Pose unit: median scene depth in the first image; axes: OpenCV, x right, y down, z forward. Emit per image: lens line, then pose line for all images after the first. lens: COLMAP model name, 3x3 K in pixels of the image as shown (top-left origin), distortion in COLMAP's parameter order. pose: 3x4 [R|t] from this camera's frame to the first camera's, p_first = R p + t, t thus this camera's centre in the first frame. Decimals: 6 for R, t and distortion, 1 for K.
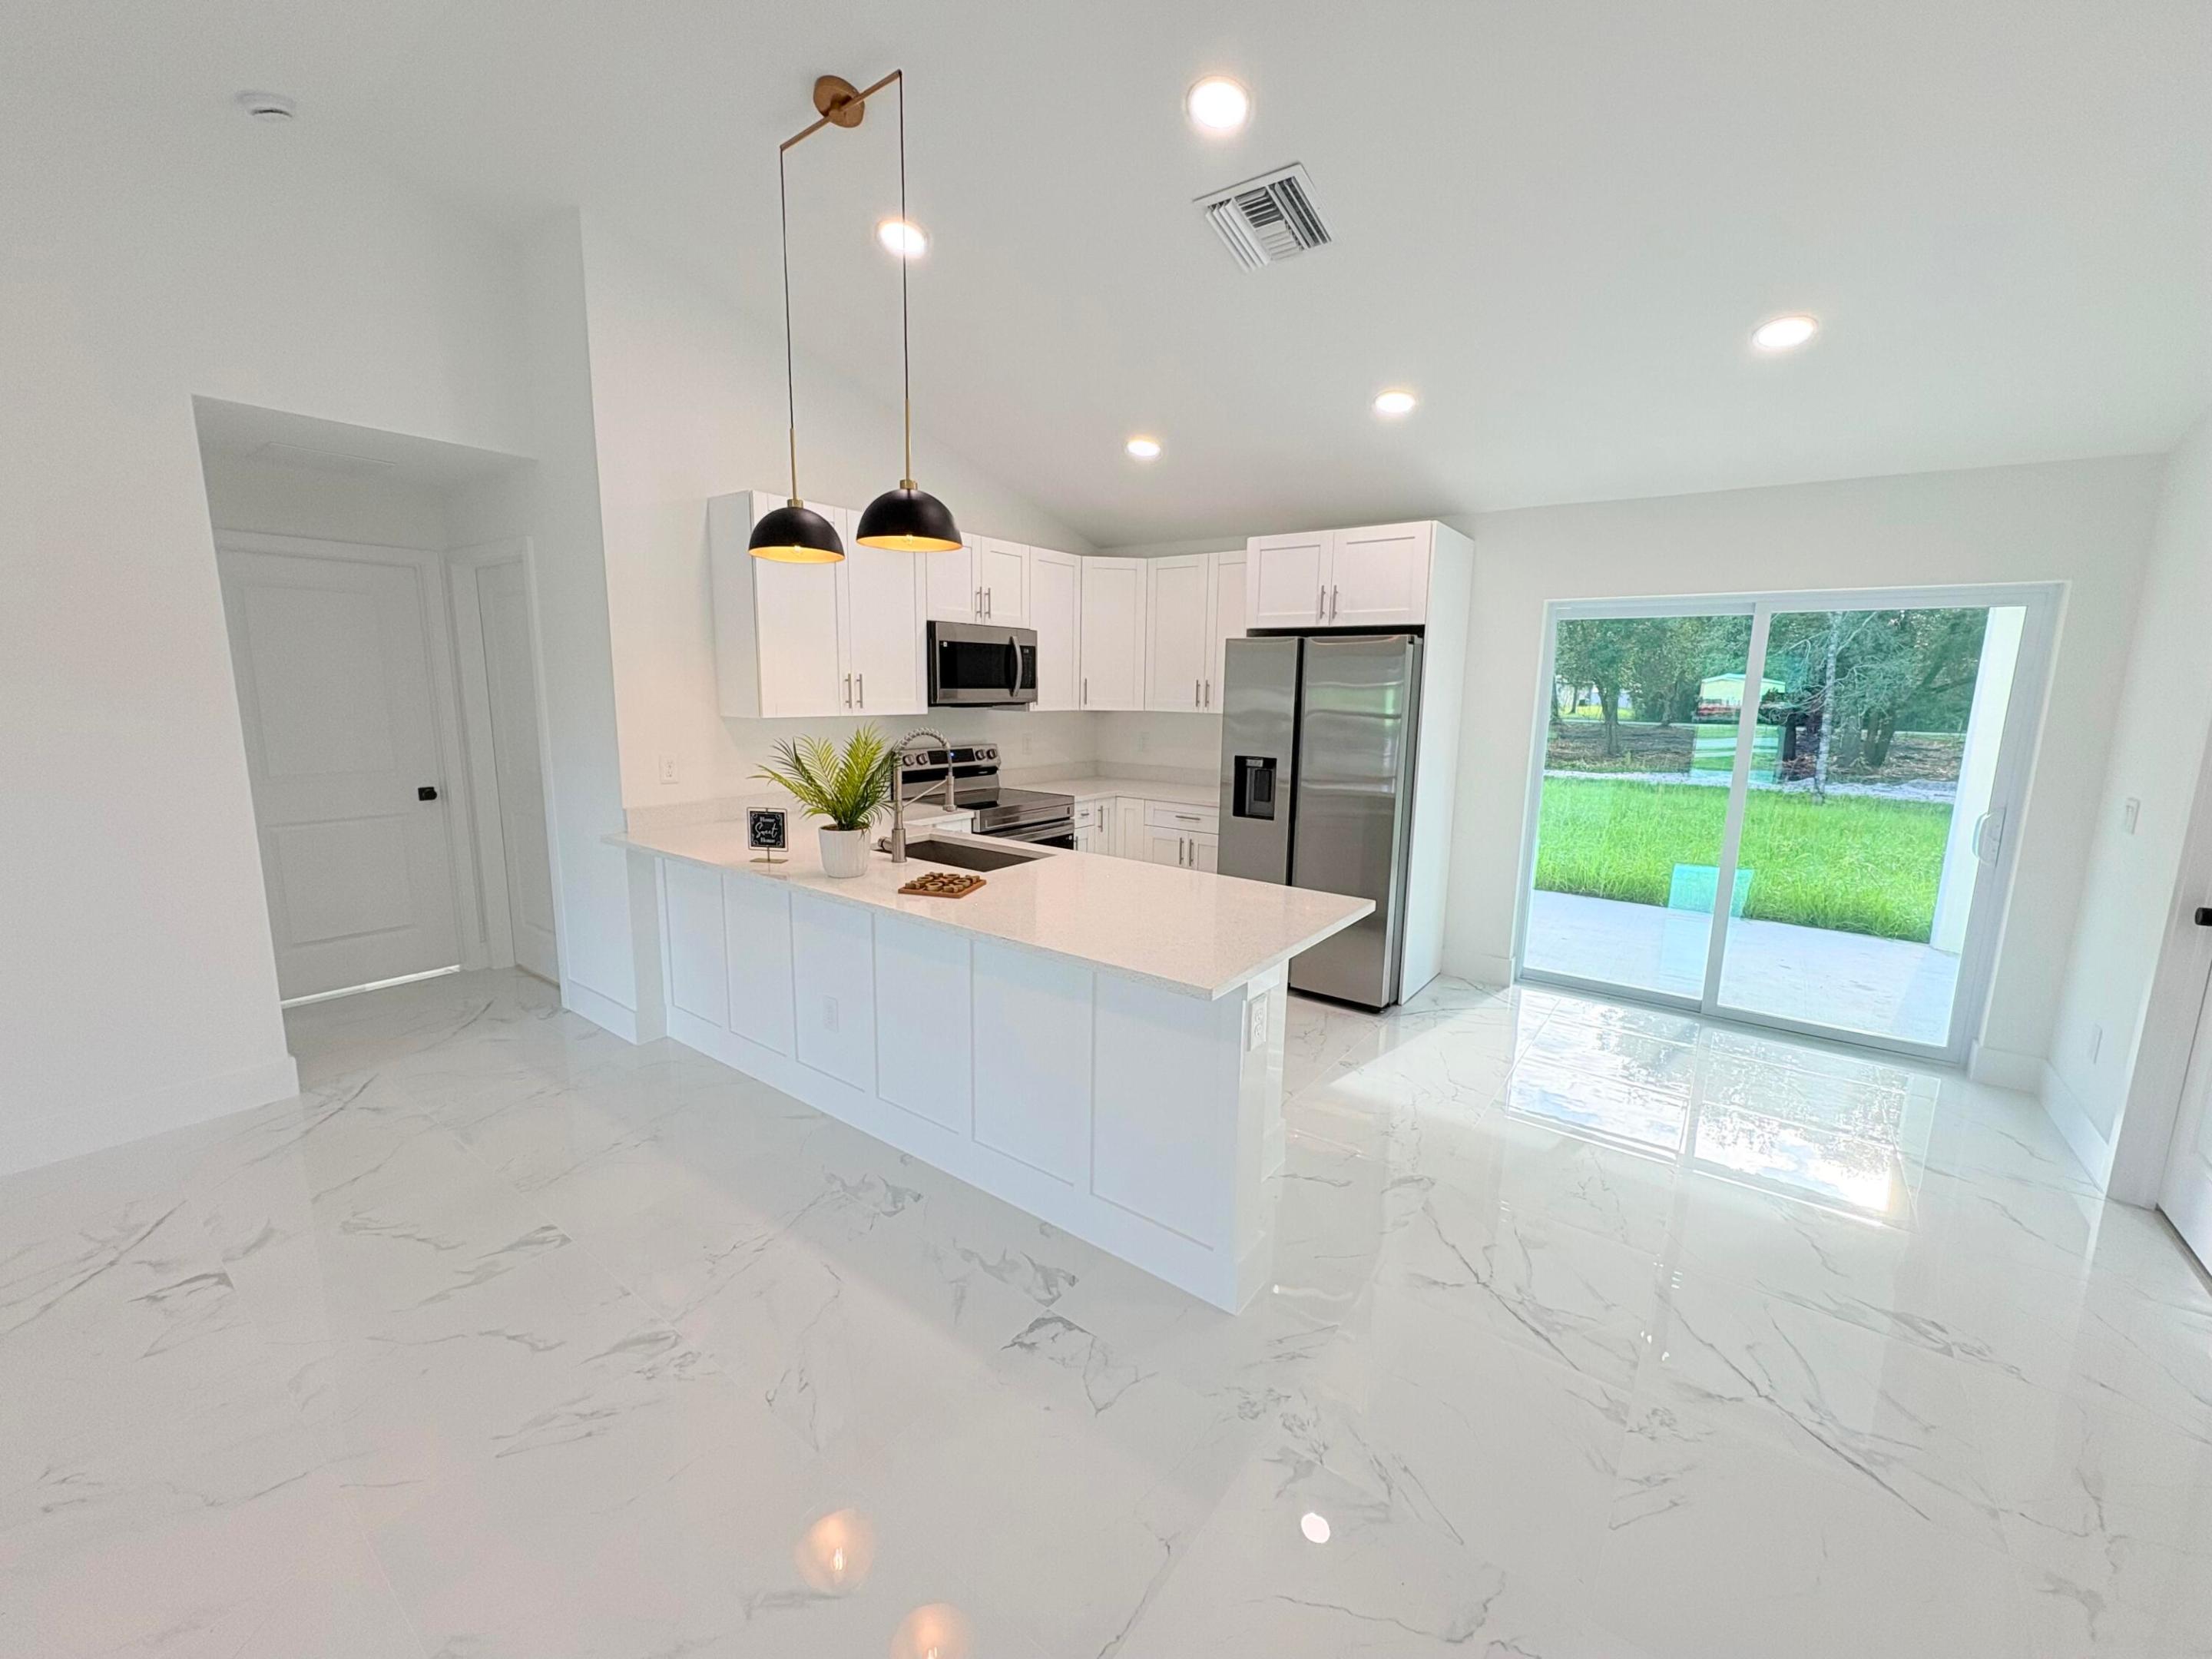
lens RADIAL K [[872.0, 0, 1110.3], [0, 872.0, 819.1], [0, 0, 1]] dist [-0.000524, -0.000070]
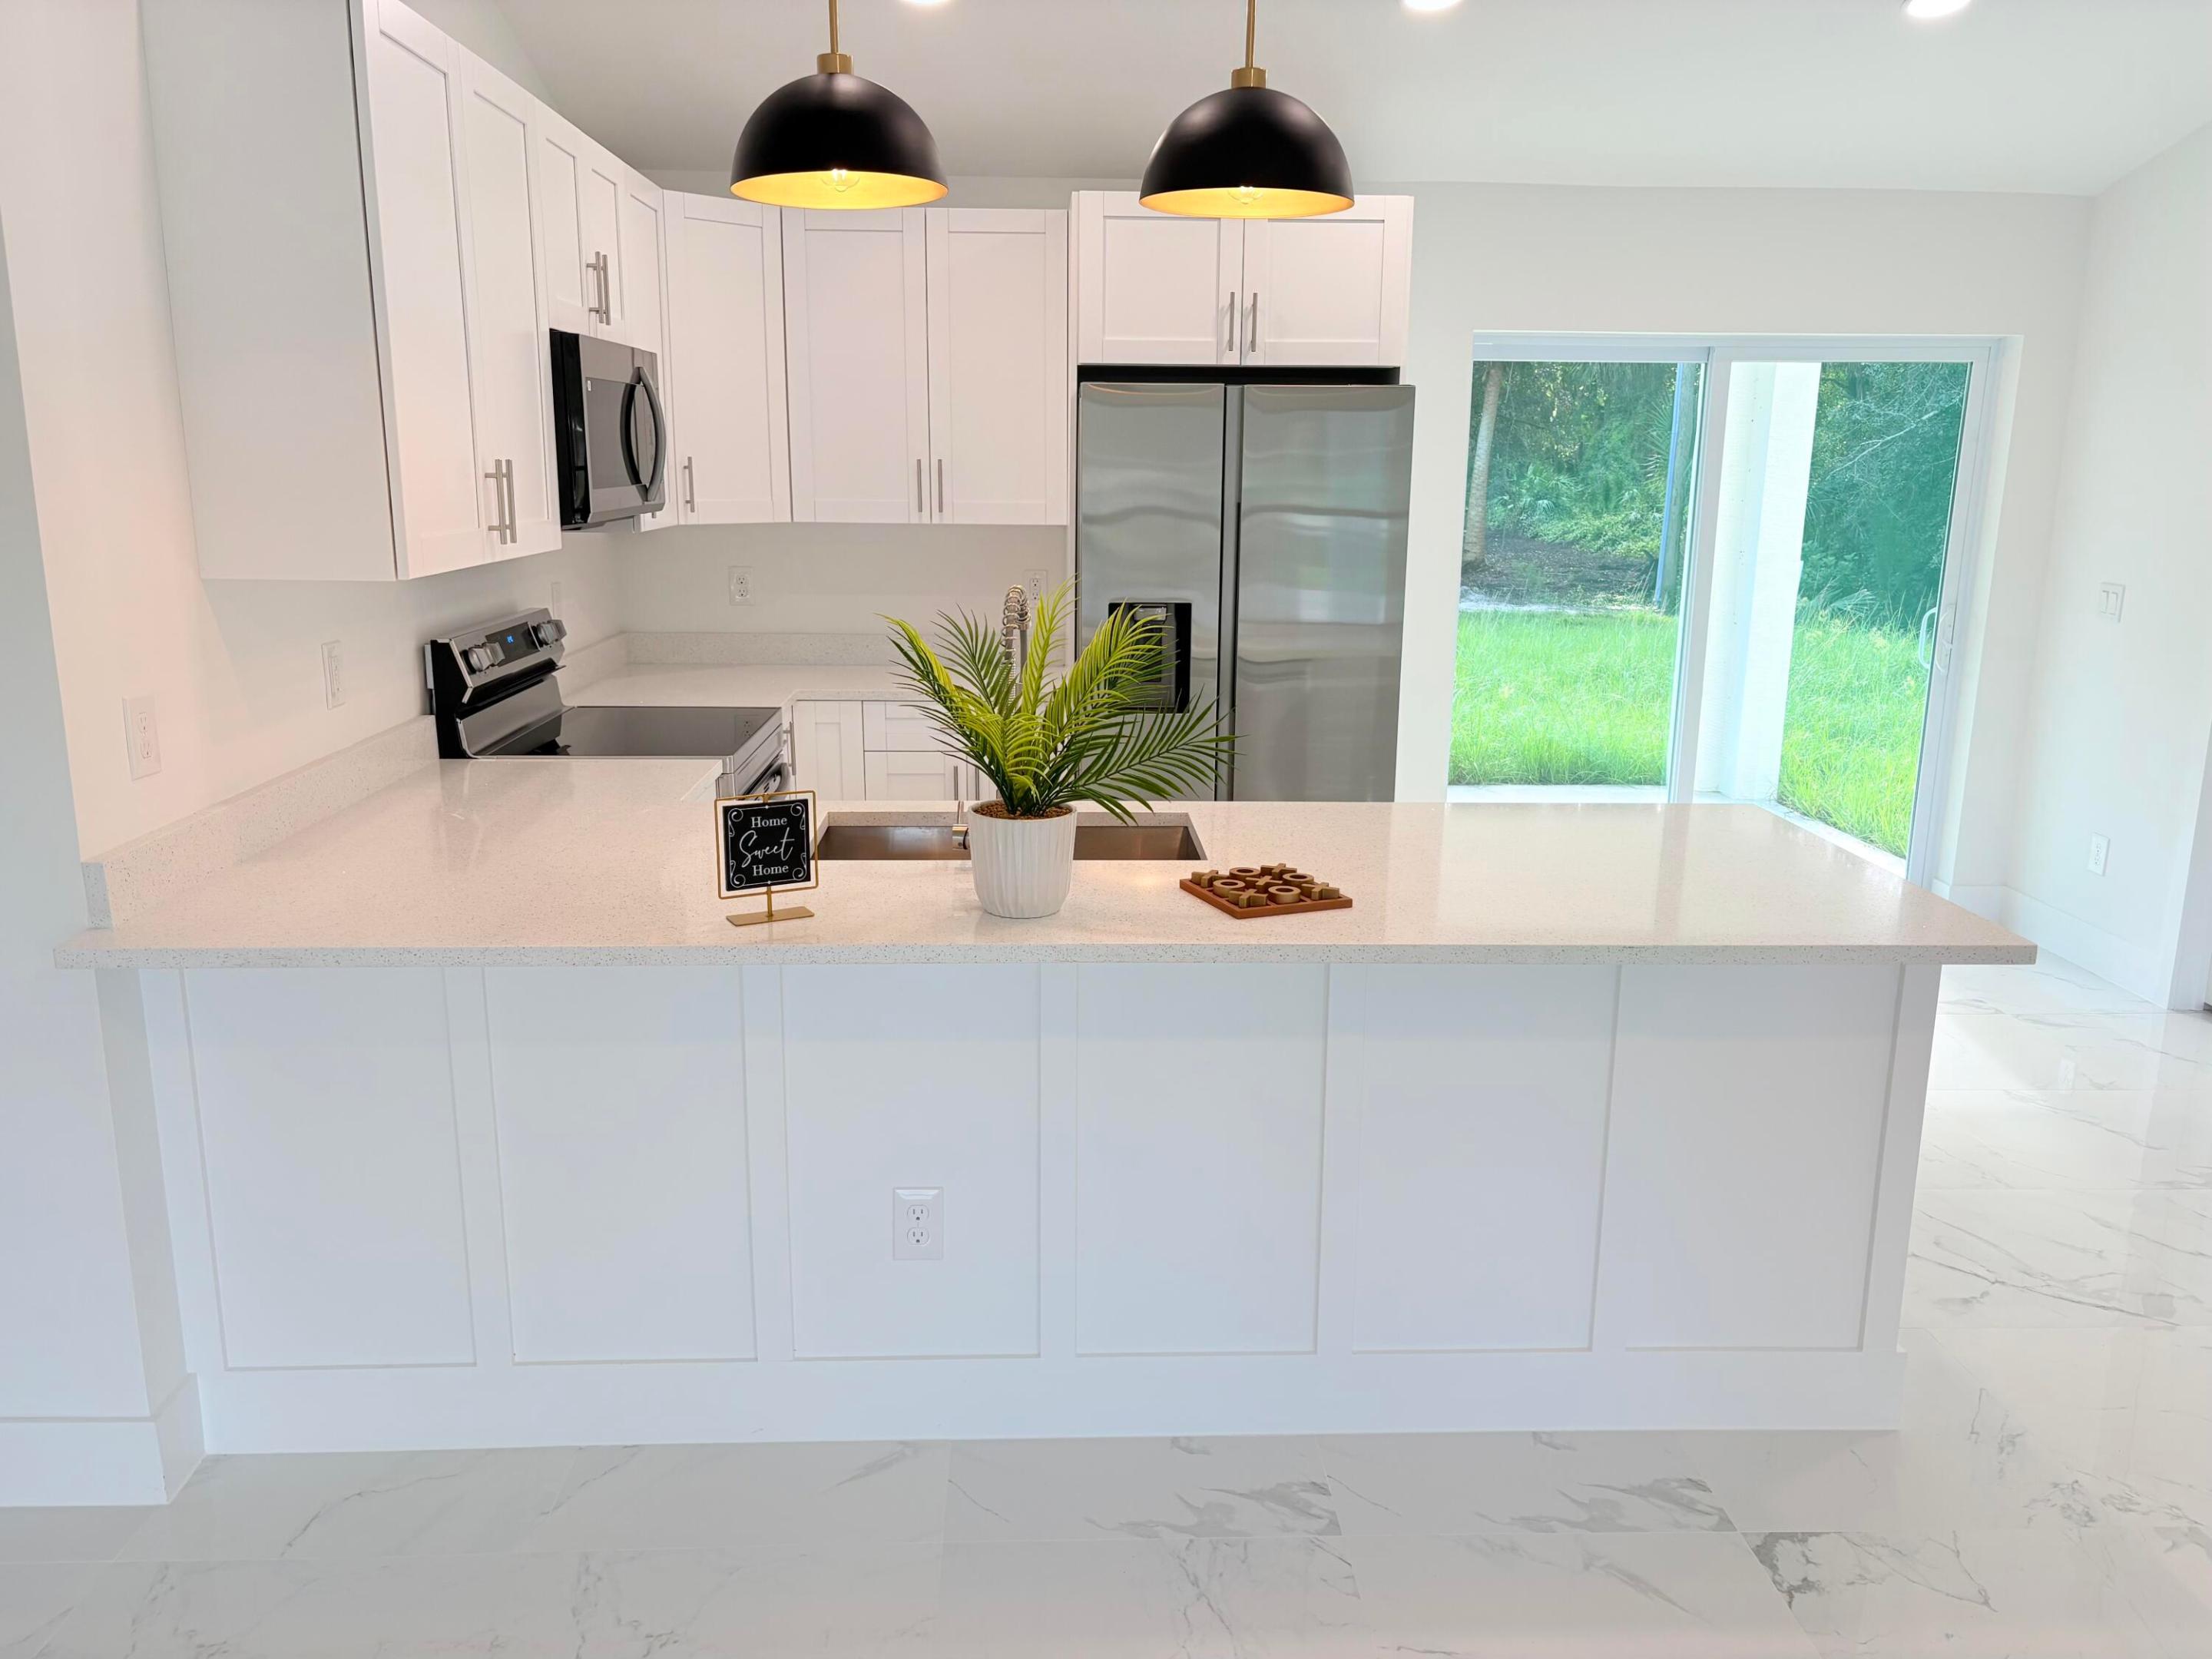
lens RADIAL K [[1649.4, 0, 1106.0], [0, 1649.4, 829.5], [0, 0, 1]] dist [0.057360, -0.070951]
pose [[0.780406, -0.147319, 0.607671, -0.509691], [0.101355, 0.988800, 0.109551, -0.045179], [-0.617004, -0.023904, 0.786597, 0.181058]]
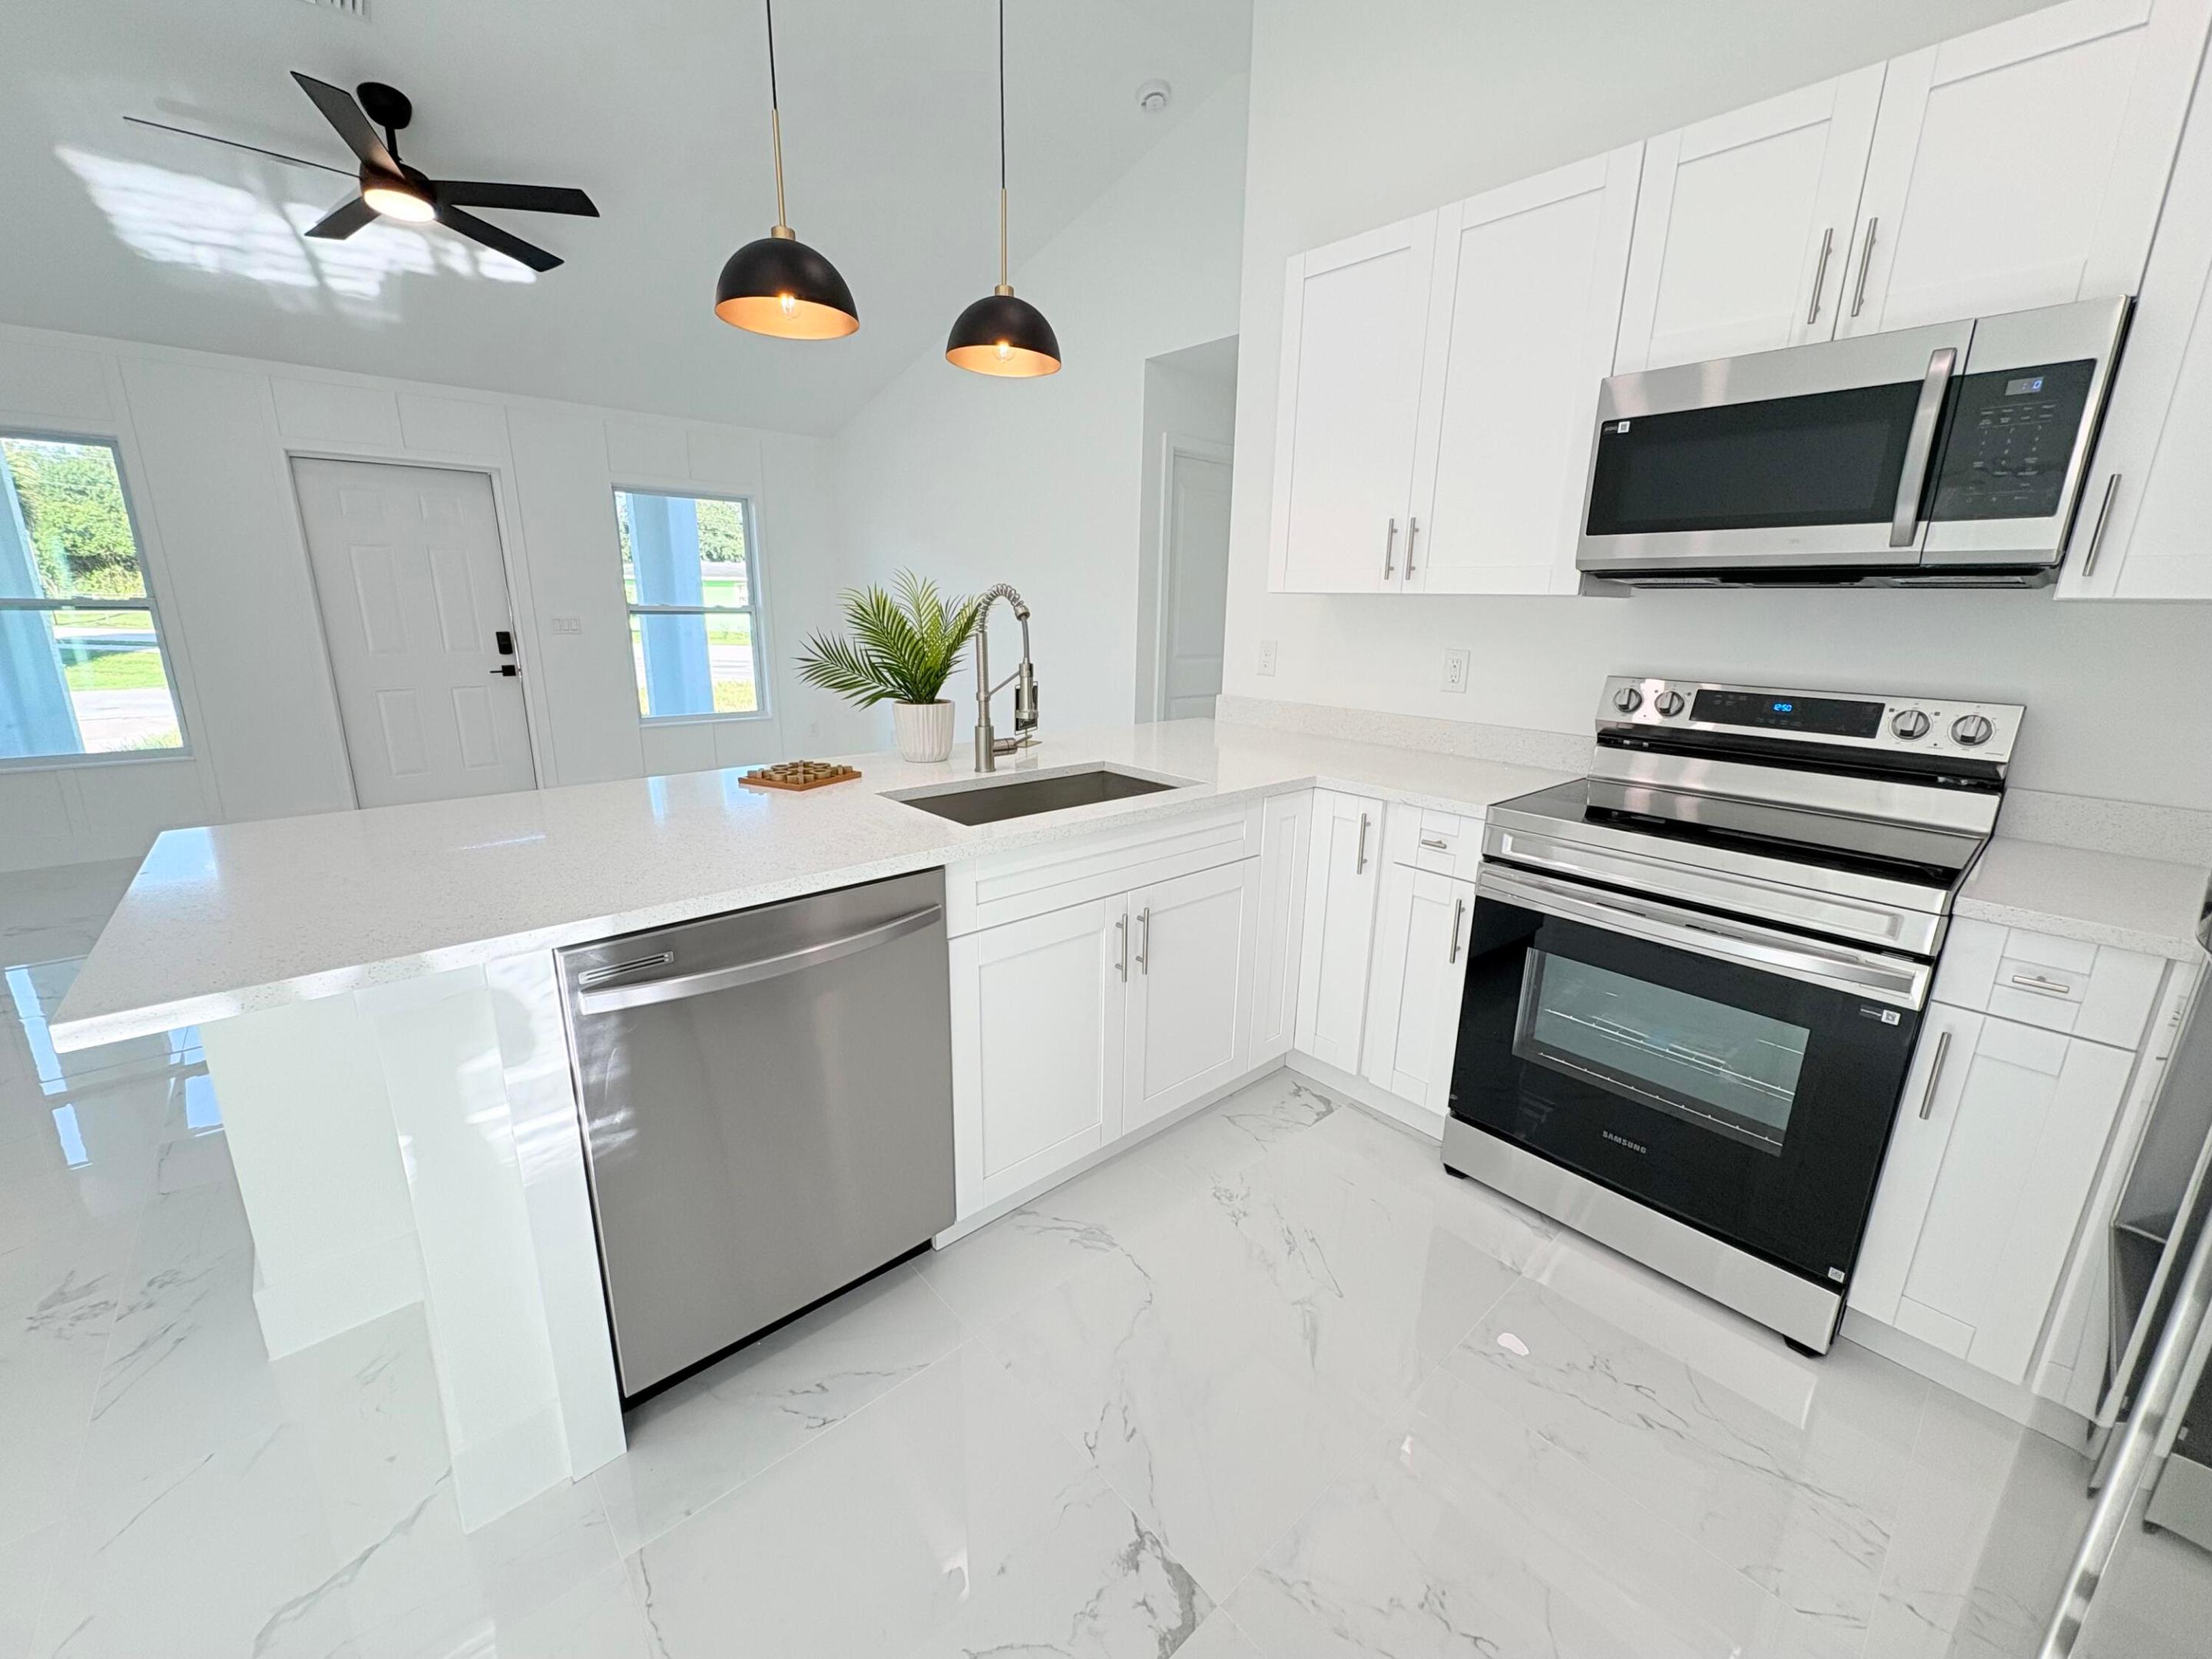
lens RADIAL K [[874.9, 0, 1106.0], [0, 874.9, 829.5], [0, 0, 1]] dist [0.000453, 0.000071]
pose [[-0.200030, 0.223155, -0.954039, 0.308060], [-0.179088, 0.948987, 0.259522, -0.075758], [0.963284, 0.222769, -0.149862, 0.836783]]
